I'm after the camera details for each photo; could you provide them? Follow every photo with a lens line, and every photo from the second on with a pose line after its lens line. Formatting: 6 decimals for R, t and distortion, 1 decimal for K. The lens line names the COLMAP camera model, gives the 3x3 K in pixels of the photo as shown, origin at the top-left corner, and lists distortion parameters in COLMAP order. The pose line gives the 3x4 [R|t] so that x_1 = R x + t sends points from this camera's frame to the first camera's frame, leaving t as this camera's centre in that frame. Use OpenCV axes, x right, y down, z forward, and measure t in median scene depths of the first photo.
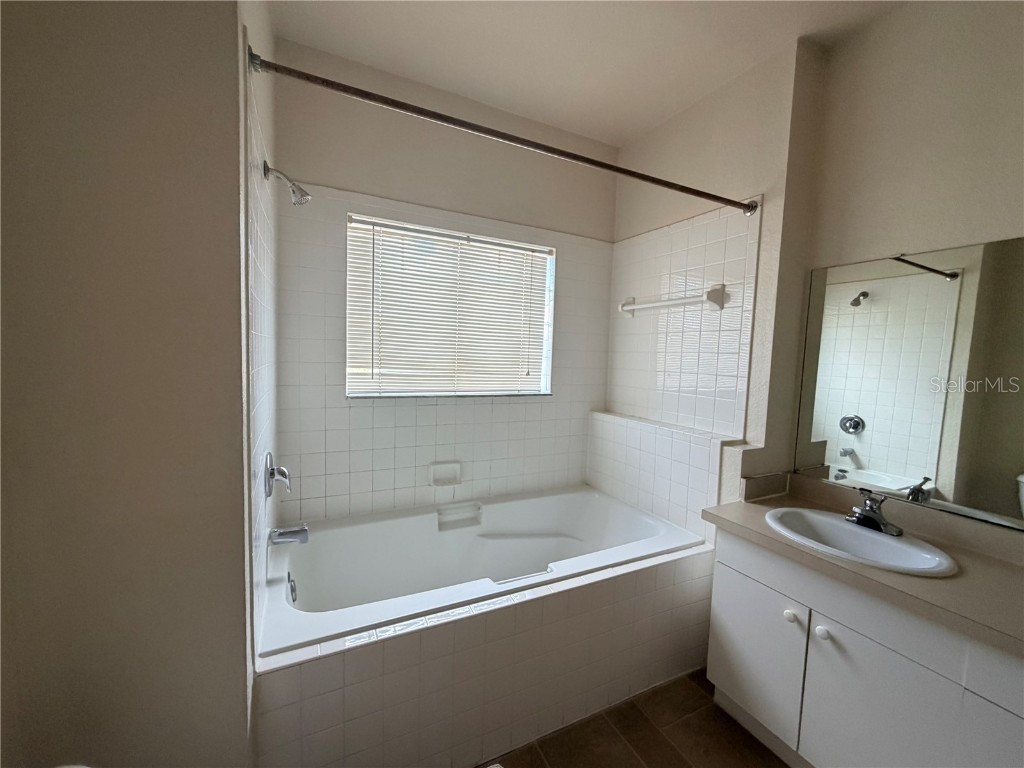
lens RADIAL K [[408.7, 0, 514.3], [0, 408.7, 382.0], [0, 0, 1]] dist [0.000791, 0.000055]
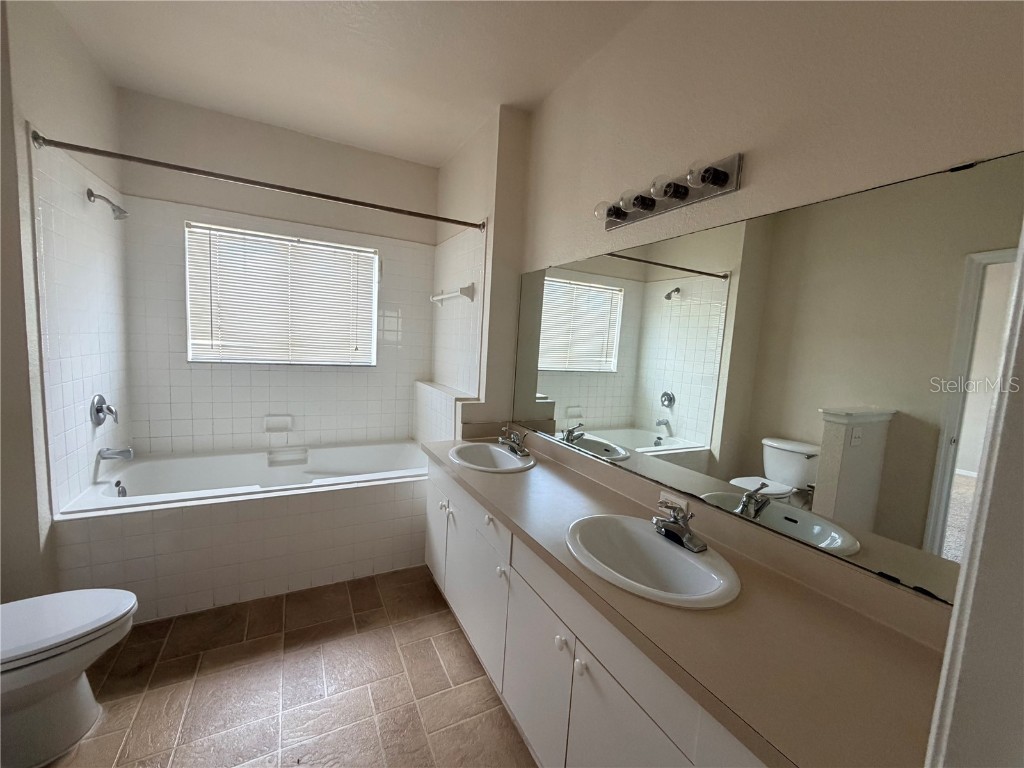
lens RADIAL K [[408.7, 0, 511.1], [0, 408.7, 383.6], [0, 0, 1]] dist [0.000791, 0.000055]
pose [[0.999739, 0.017873, 0.014235, 0.541267], [-0.018364, 0.999213, 0.035147, 0.036645], [-0.013596, -0.035399, 0.999281, -0.295219]]
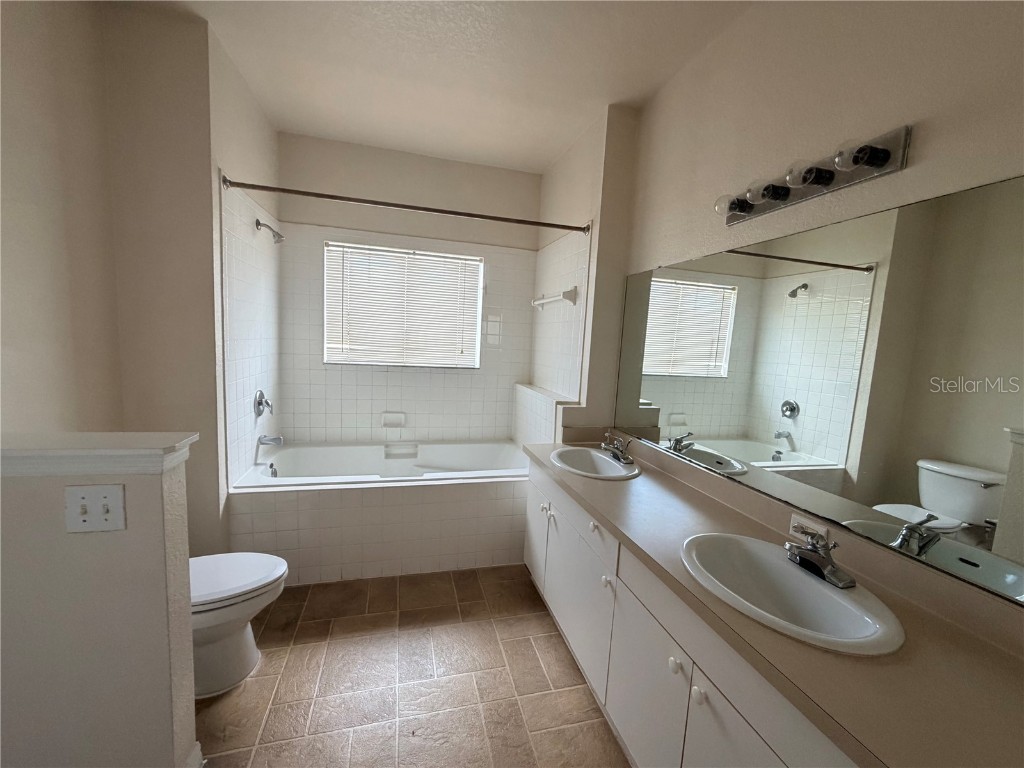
lens RADIAL K [[408.7, 0, 511.6], [0, 408.7, 383.7], [0, 0, 1]] dist [0.000791, 0.000055]
pose [[0.977850, 0.037122, -0.205991, 0.515486], [-0.030547, 0.998920, 0.035006, 0.033875], [0.207068, -0.027938, 0.977928, -0.299924]]
